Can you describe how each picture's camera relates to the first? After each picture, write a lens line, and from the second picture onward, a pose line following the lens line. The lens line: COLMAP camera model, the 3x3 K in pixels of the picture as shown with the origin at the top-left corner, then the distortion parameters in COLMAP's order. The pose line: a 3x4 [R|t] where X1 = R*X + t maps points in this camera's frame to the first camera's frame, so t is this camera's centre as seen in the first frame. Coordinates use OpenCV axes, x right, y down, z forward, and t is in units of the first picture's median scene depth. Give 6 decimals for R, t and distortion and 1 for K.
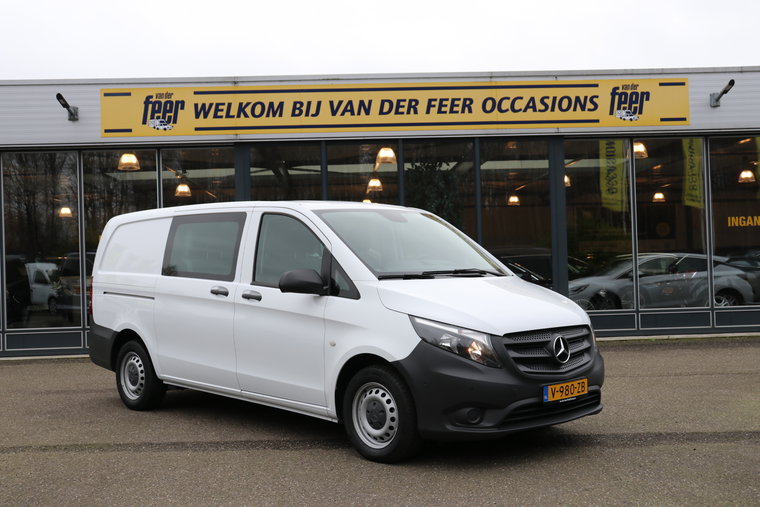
lens RADIAL K [[926.8, 0, 374.4], [0, 926.8, 255.0], [0, 0, 1]] dist [0.061046, 0.000000]
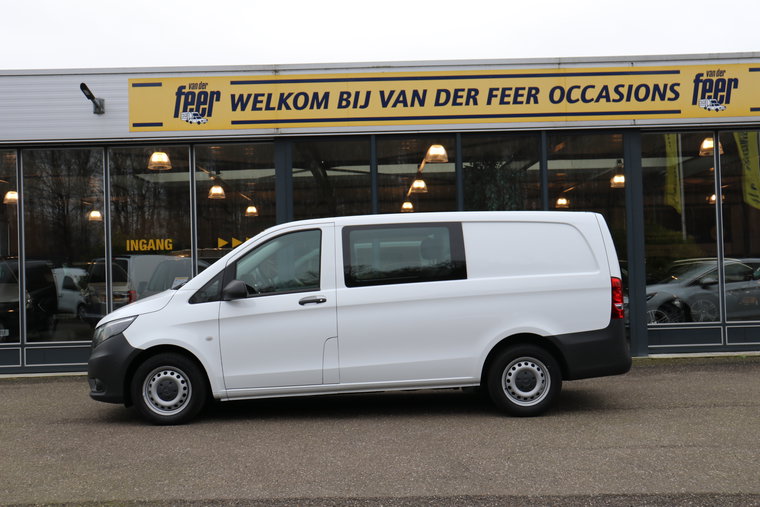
lens RADIAL K [[926.8, 0, 383.6], [0, 926.8, 254.2], [0, 0, 1]] dist [0.061046, 0.000000]
pose [[0.999729, -0.000256, -0.023293, -0.023563], [0.000133, 0.999986, -0.005282, -0.002128], [0.023294, 0.005278, 0.999715, 0.096610]]
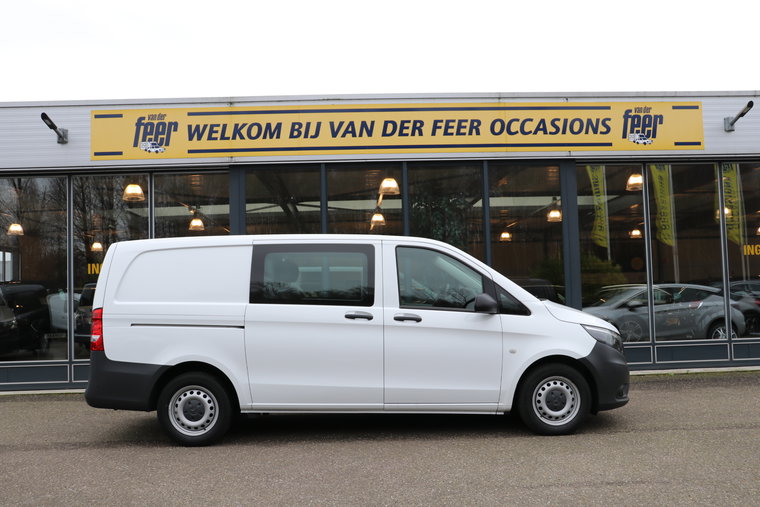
lens RADIAL K [[769.6, 0, 381.9], [0, 769.6, 257.7], [0, 0, 1]] dist [-0.049457, 0.000000]
pose [[0.999987, 0.000975, 0.004949, 0.001161], [-0.000780, 0.999232, -0.039187, 0.003392], [-0.004984, 0.039182, 0.999220, 0.220473]]
